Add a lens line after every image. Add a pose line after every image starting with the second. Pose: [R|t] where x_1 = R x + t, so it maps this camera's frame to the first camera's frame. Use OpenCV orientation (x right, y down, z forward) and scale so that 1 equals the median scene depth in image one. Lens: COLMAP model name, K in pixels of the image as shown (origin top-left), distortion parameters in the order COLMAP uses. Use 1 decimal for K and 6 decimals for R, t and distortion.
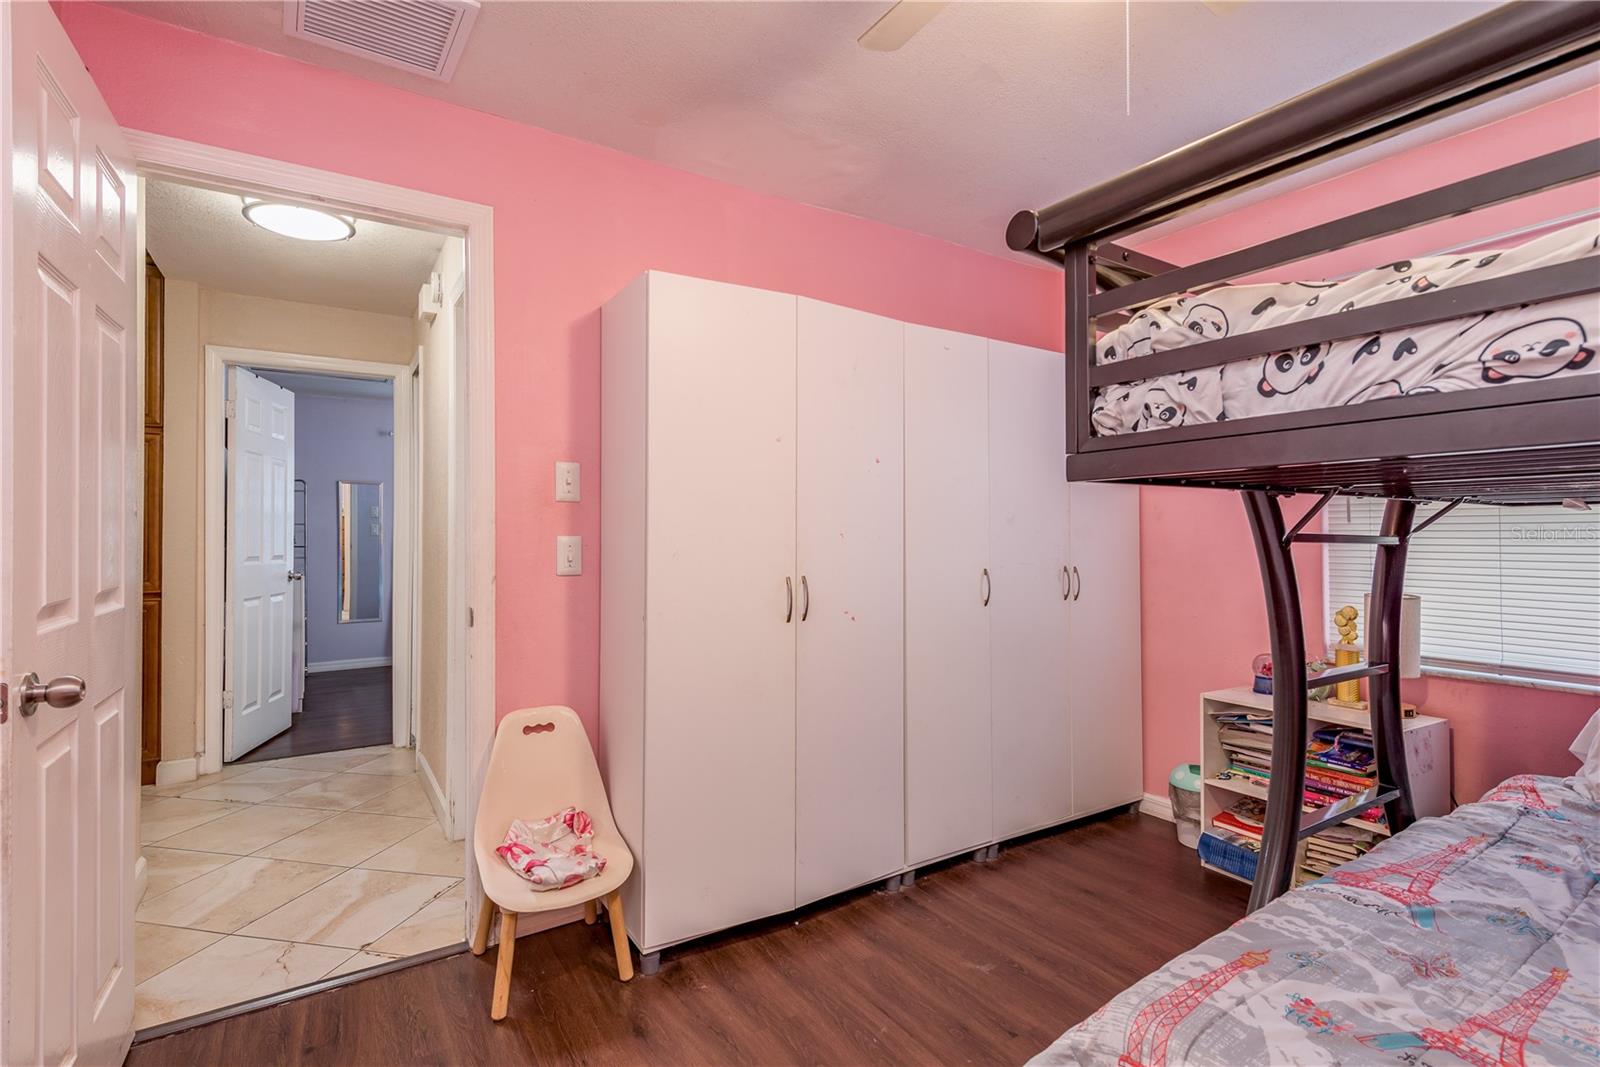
lens RADIAL K [[759.6, 0, 807.4], [0, 759.6, 535.7], [0, 0, 1]] dist [-0.003280, -0.000607]
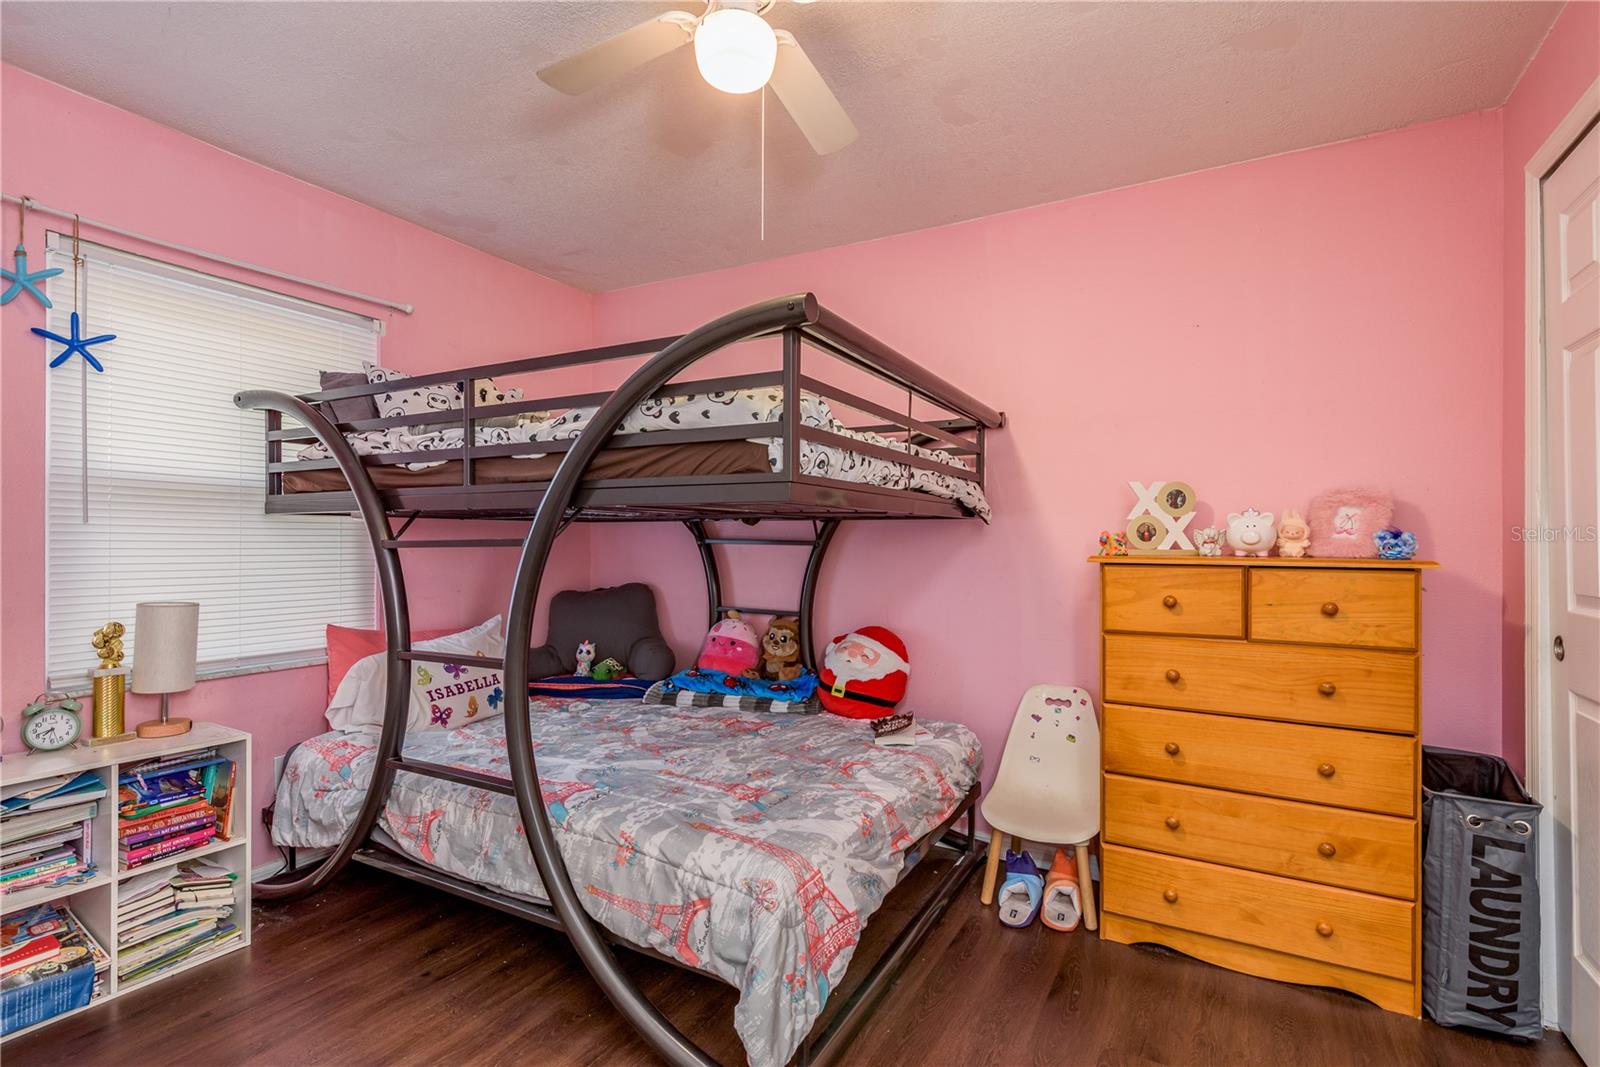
lens RADIAL K [[759.6, 0, 807.4], [0, 759.6, 535.7], [0, 0, 1]] dist [-0.003280, -0.000607]
pose [[-0.459373, 0.000173, 0.888243, -0.714257], [-0.002545, 0.999996, -0.001512, -0.008136], [-0.888240, -0.002955, -0.459371, 1.286399]]
